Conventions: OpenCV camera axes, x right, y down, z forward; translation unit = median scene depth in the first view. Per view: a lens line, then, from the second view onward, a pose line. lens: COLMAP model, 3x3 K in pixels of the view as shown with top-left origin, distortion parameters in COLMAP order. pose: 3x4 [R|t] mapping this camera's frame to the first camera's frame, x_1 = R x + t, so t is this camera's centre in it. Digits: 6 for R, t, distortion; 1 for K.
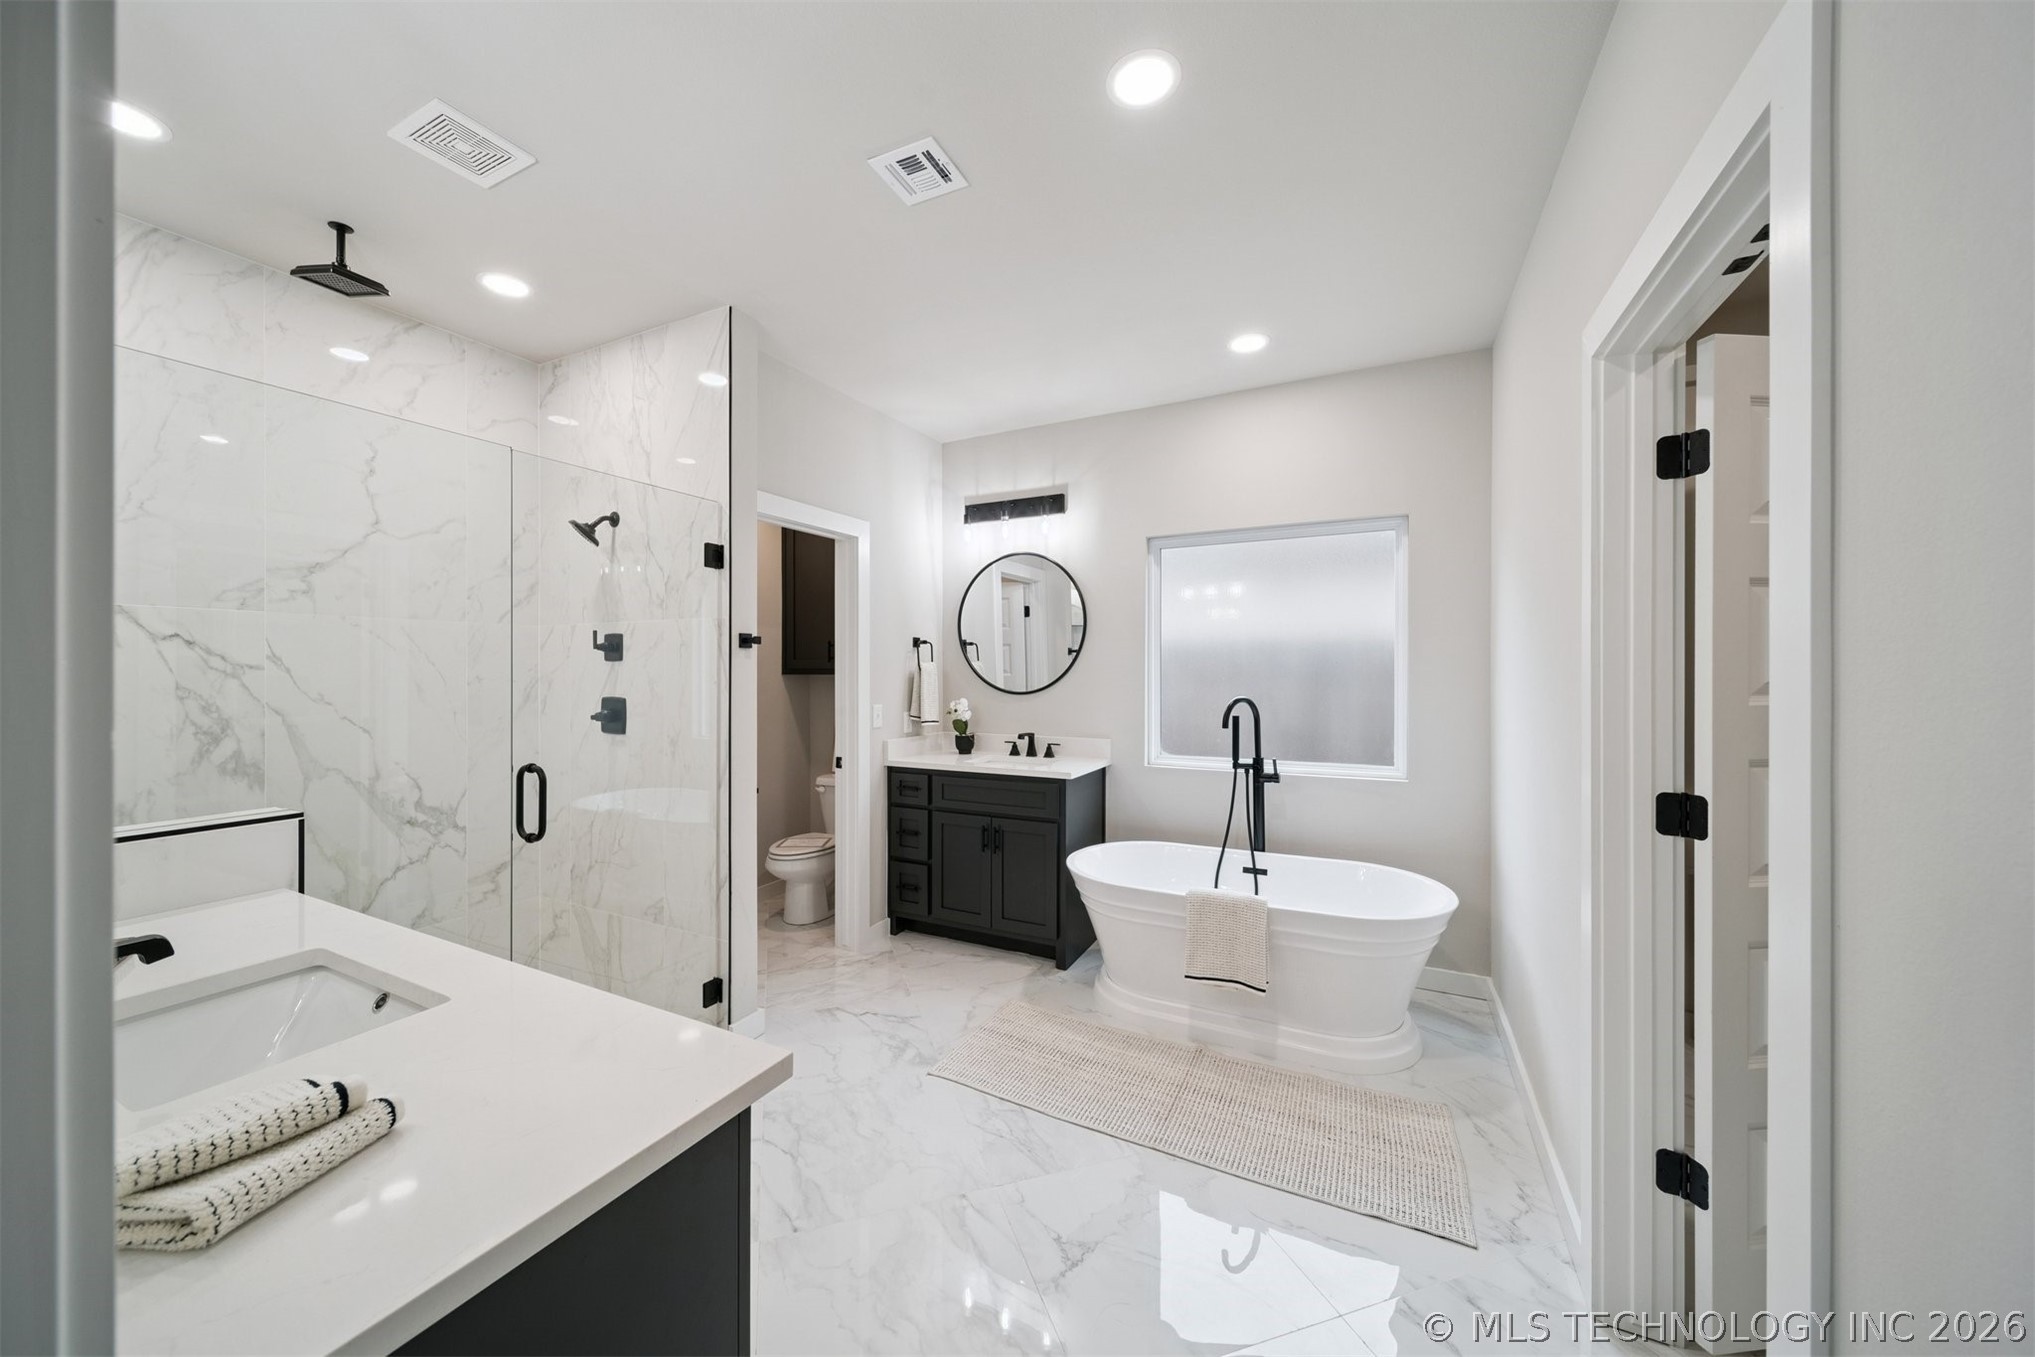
lens RADIAL K [[722.6, 0, 1017.5], [0, 722.6, 678.5], [0, 0, 1]] dist [0.000598, 0.000001]
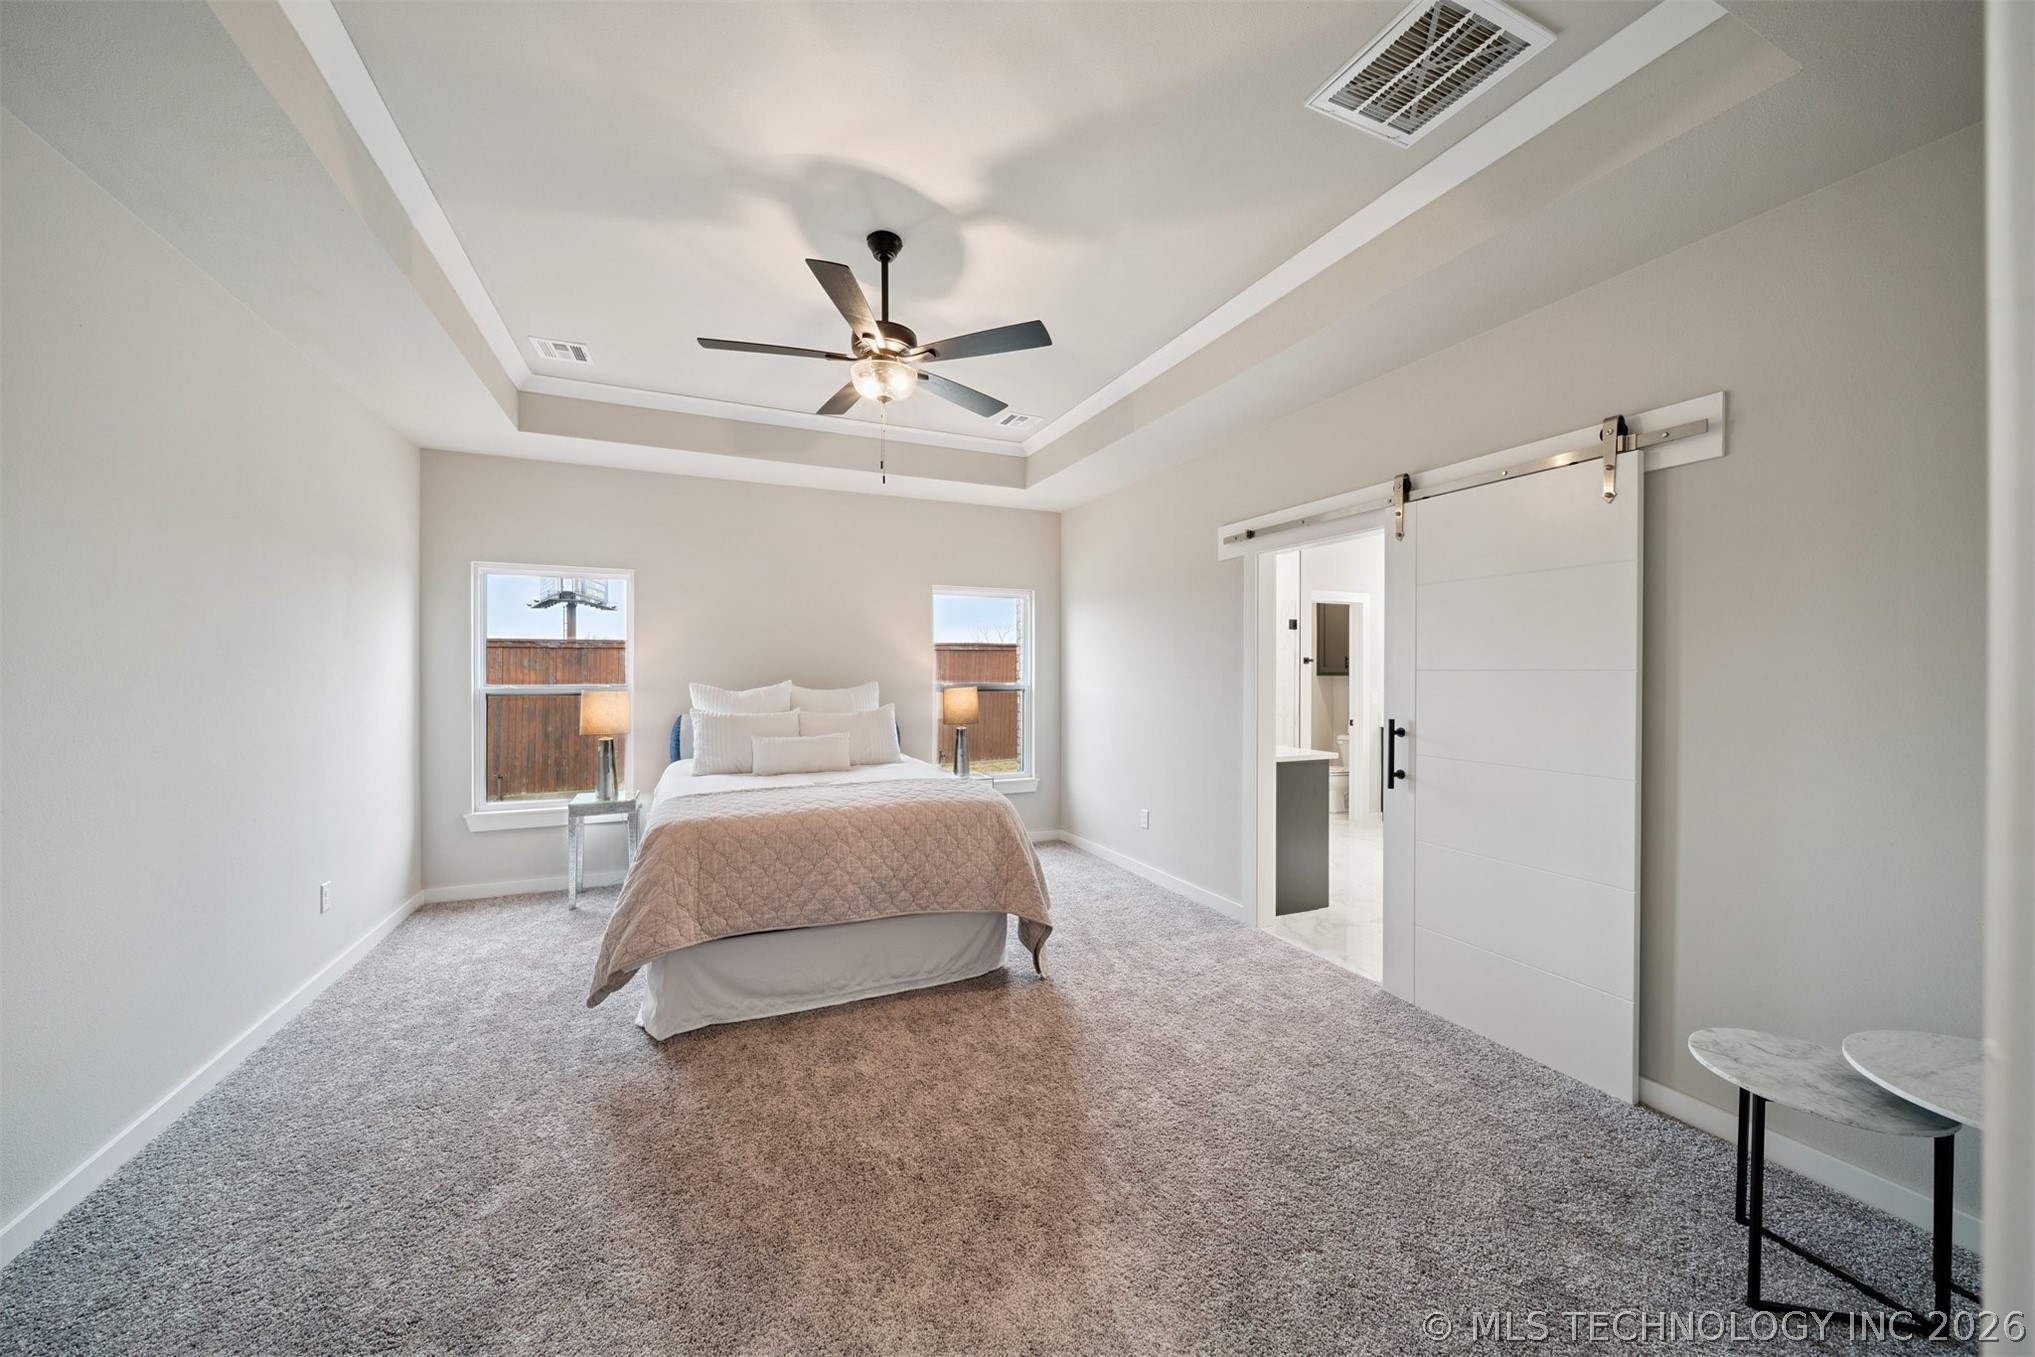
lens RADIAL K [[714.6, 0, 960.2], [0, 714.6, 664.4], [0, 0, 1]] dist [0.000742, -0.000013]
pose [[0.732478, -0.000982, -0.680790, 0.272119], [-0.011815, 0.999830, -0.014154, 0.004210], [0.680688, 0.018411, 0.732342, -1.053819]]
